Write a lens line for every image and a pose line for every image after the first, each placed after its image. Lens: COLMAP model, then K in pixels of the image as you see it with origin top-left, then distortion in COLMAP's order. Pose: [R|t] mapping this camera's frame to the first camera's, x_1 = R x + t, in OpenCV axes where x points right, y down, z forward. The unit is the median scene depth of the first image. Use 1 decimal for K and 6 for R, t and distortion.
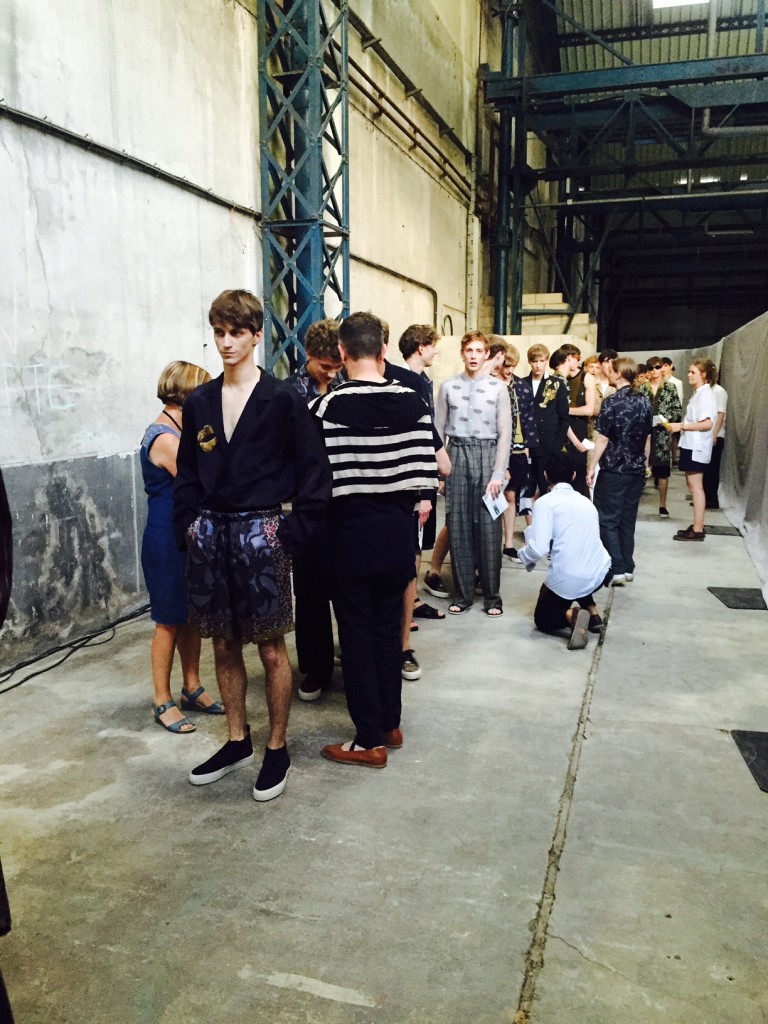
lens RADIAL K [[860.7, 0, 381.5], [0, 860.7, 518.3], [0, 0, 1]] dist [0.068308, -0.122520]
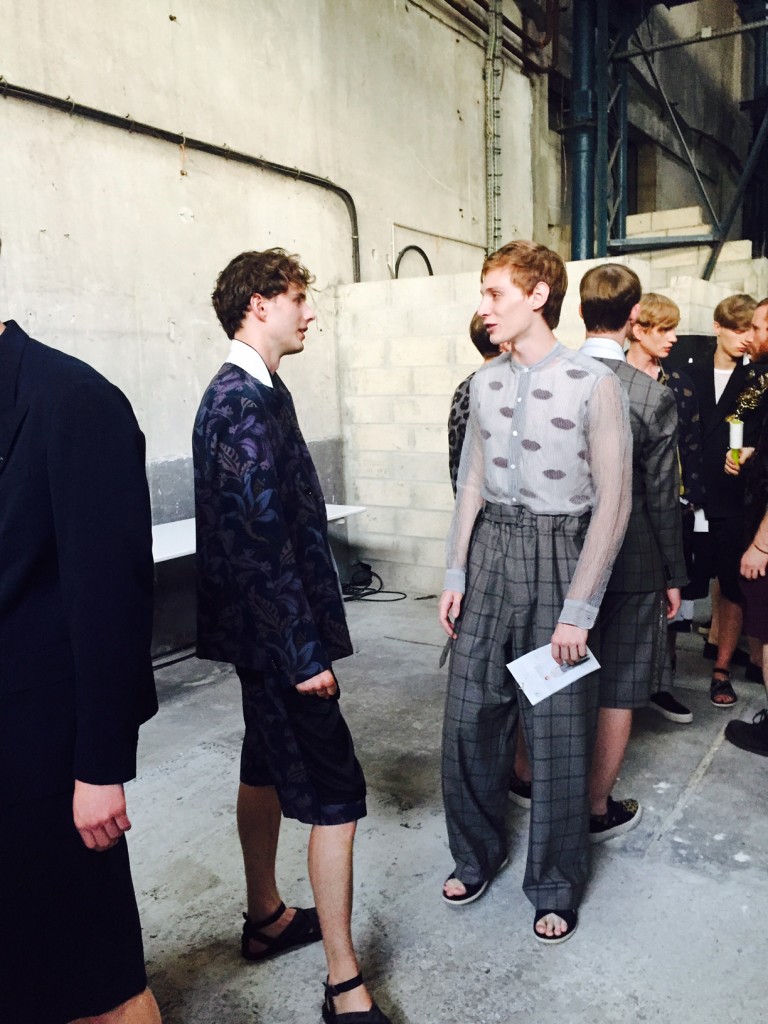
lens RADIAL K [[860.7, 0, 381.5], [0, 860.7, 518.3], [0, 0, 1]] dist [0.068308, -0.122520]
pose [[0.963317, 0.011280, -0.268129, 0.191891], [-0.010664, 0.999936, 0.003753, -0.073713], [0.268154, -0.000756, 0.963376, 0.487889]]
